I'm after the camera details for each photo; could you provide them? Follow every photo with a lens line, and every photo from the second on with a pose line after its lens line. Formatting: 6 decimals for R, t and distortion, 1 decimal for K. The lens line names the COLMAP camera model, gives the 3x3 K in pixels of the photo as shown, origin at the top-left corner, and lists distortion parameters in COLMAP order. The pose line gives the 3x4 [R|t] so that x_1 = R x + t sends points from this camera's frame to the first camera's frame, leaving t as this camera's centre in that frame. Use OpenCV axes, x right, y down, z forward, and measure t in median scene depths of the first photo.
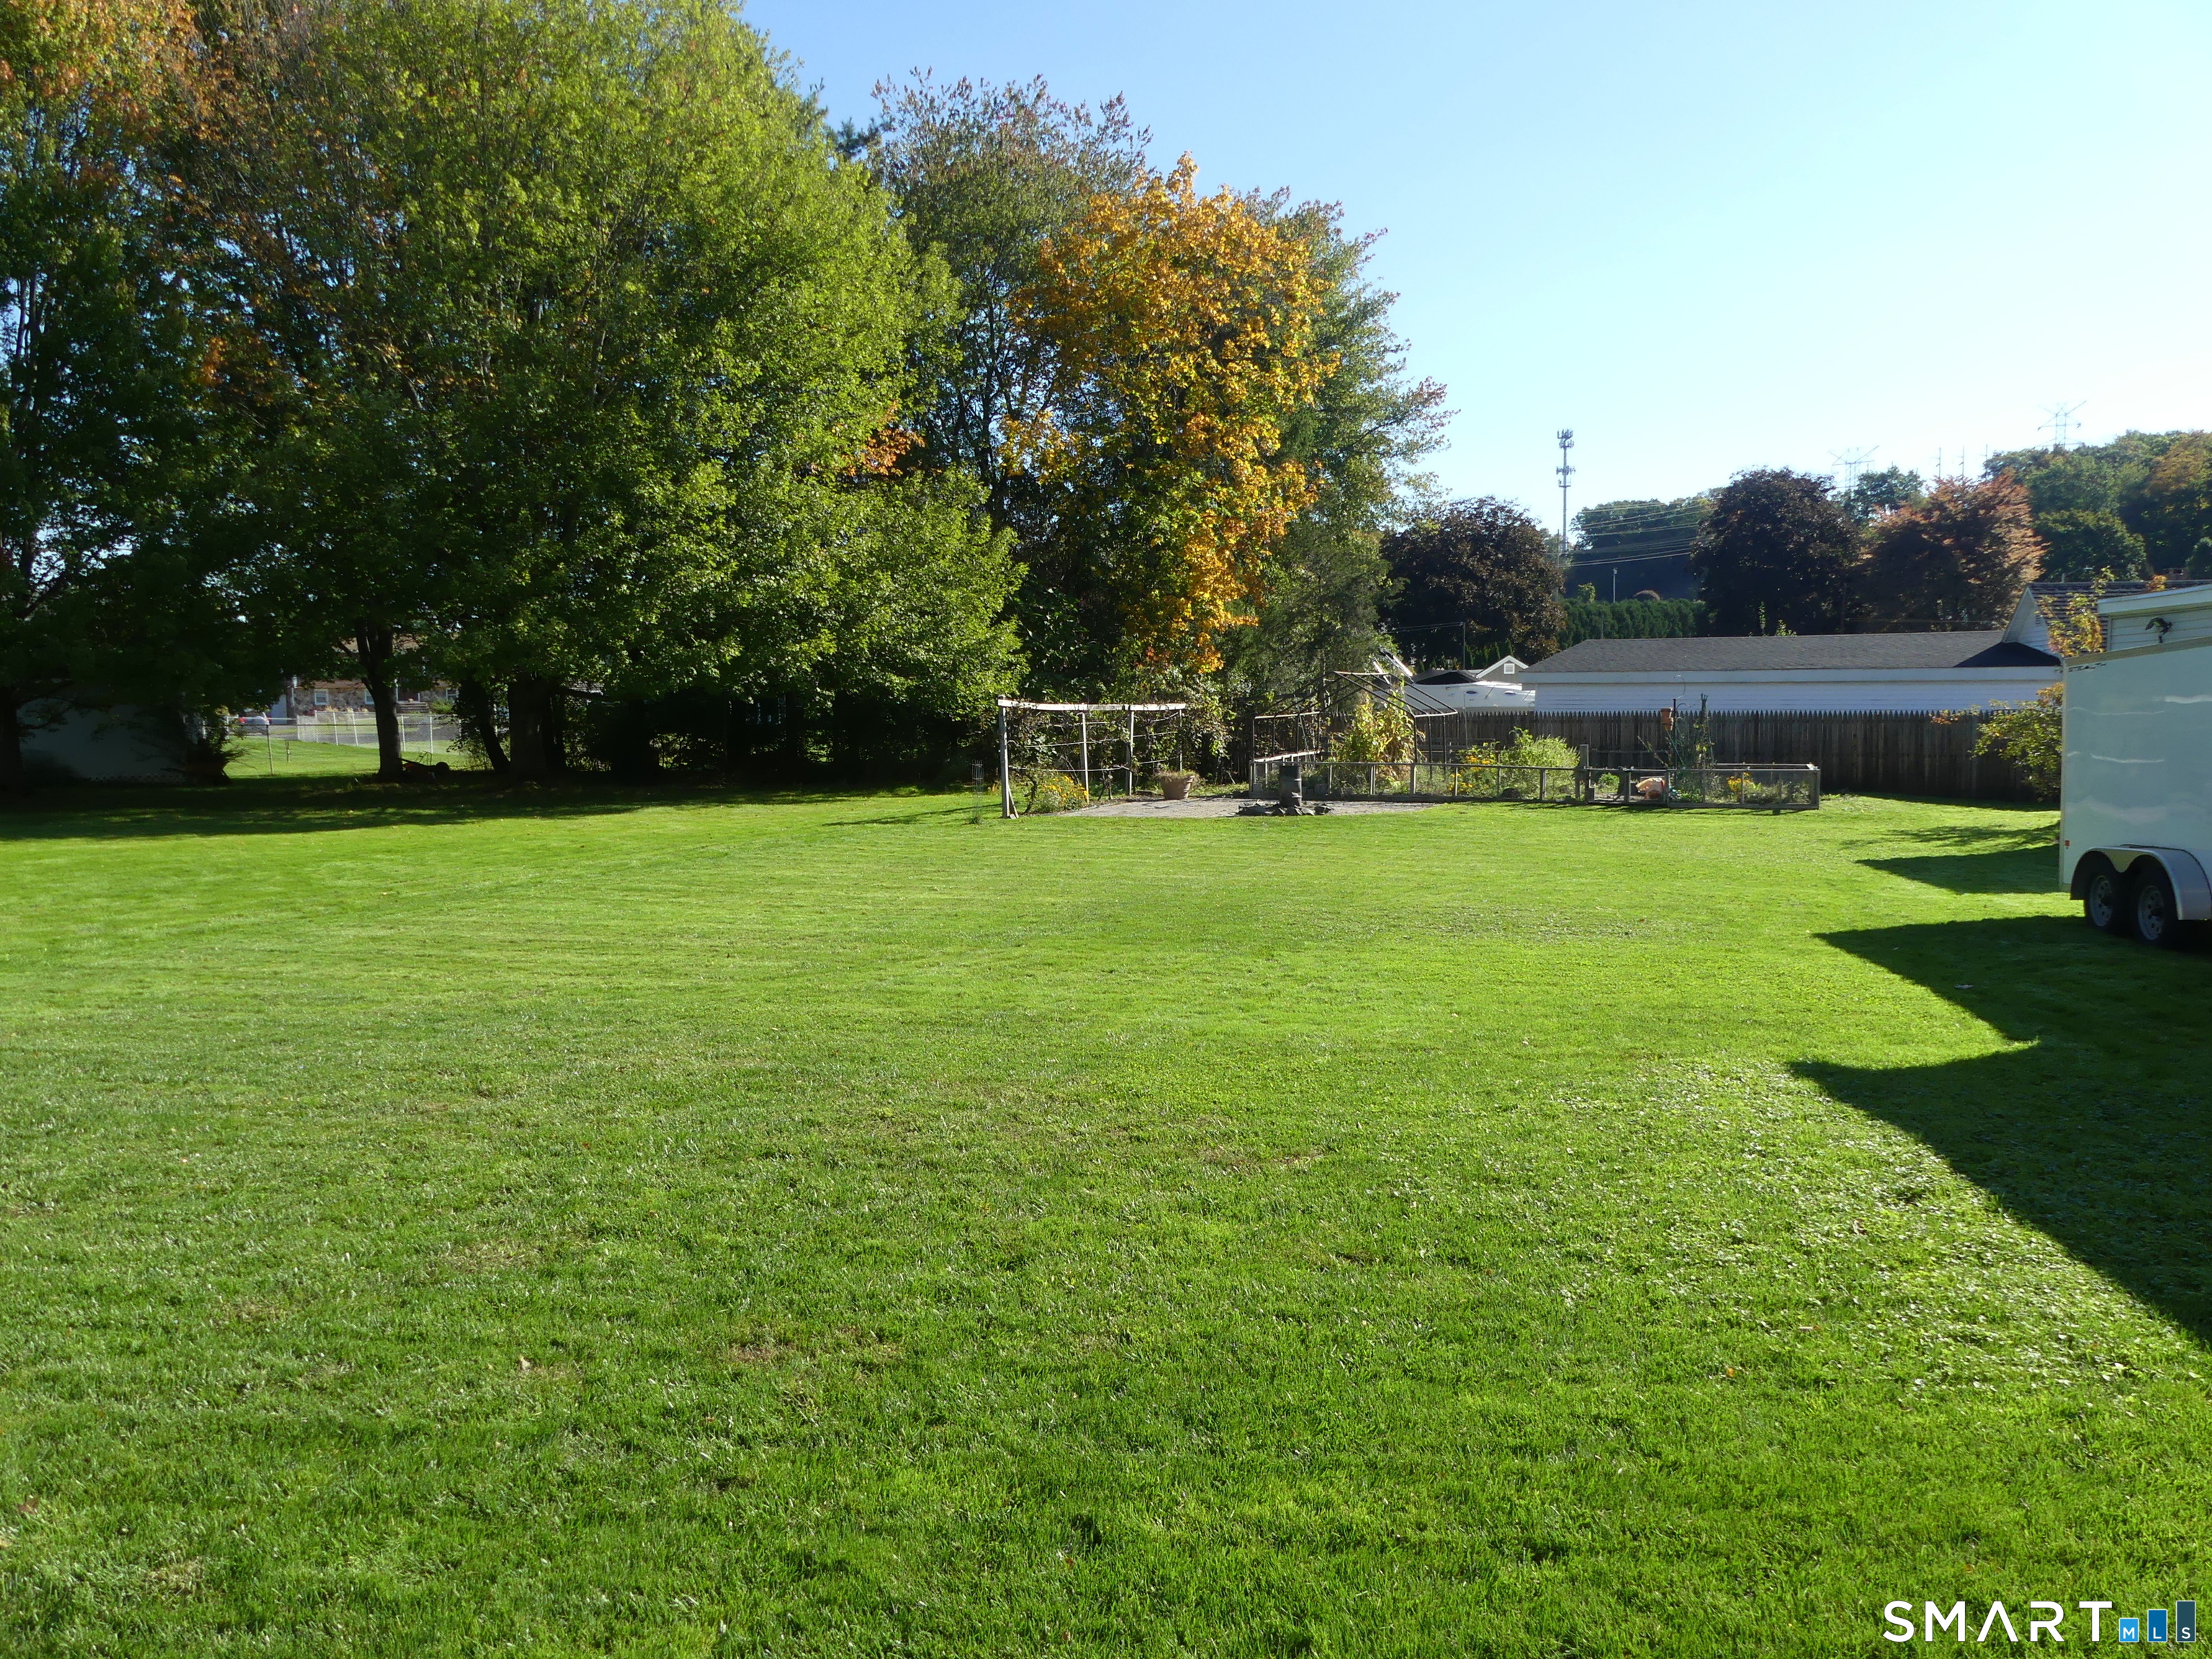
lens RADIAL K [[1672.1, 0, 1108.3], [0, 1672.1, 828.3], [0, 0, 1]] dist [-0.016762, 0.000854]
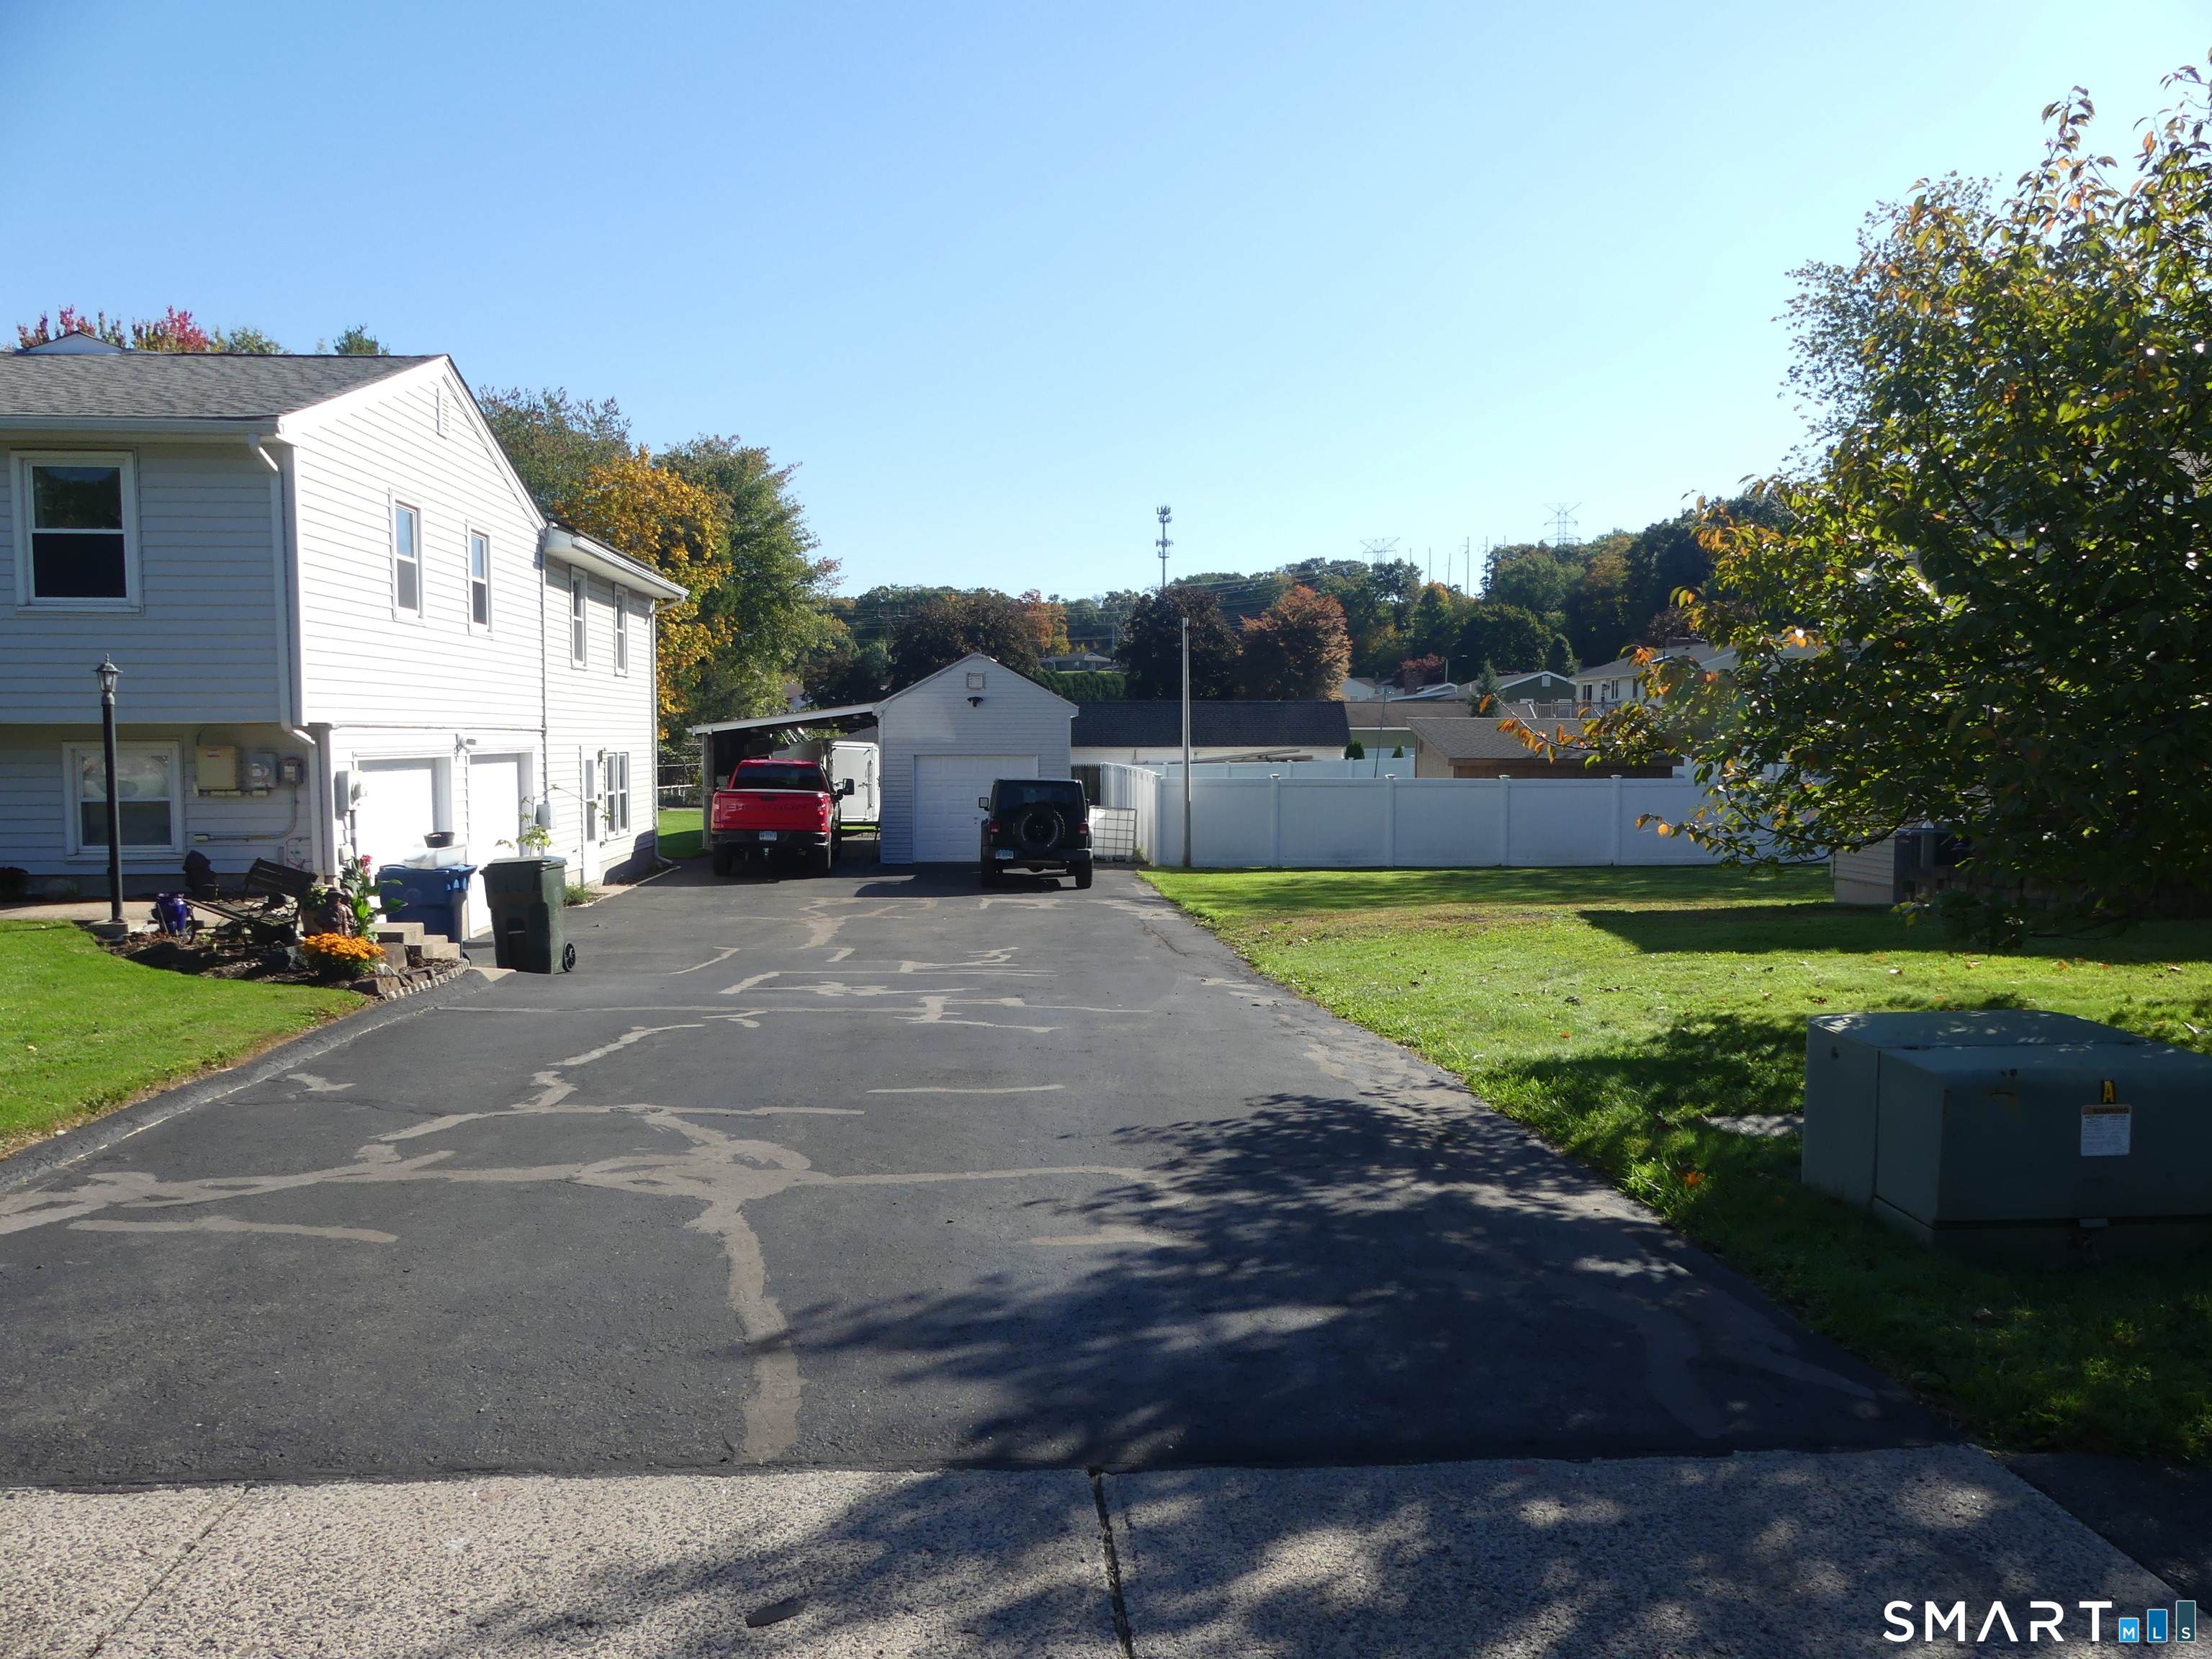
lens RADIAL K [[1672.1, 0, 1104.3], [0, 1672.1, 831.5], [0, 0, 1]] dist [-0.016762, 0.000854]
pose [[0.980071, 0.000526, 0.198646, 0.074659], [0.004597, 0.999669, -0.025324, 0.021272], [-0.198594, 0.025733, 0.979744, -0.349507]]
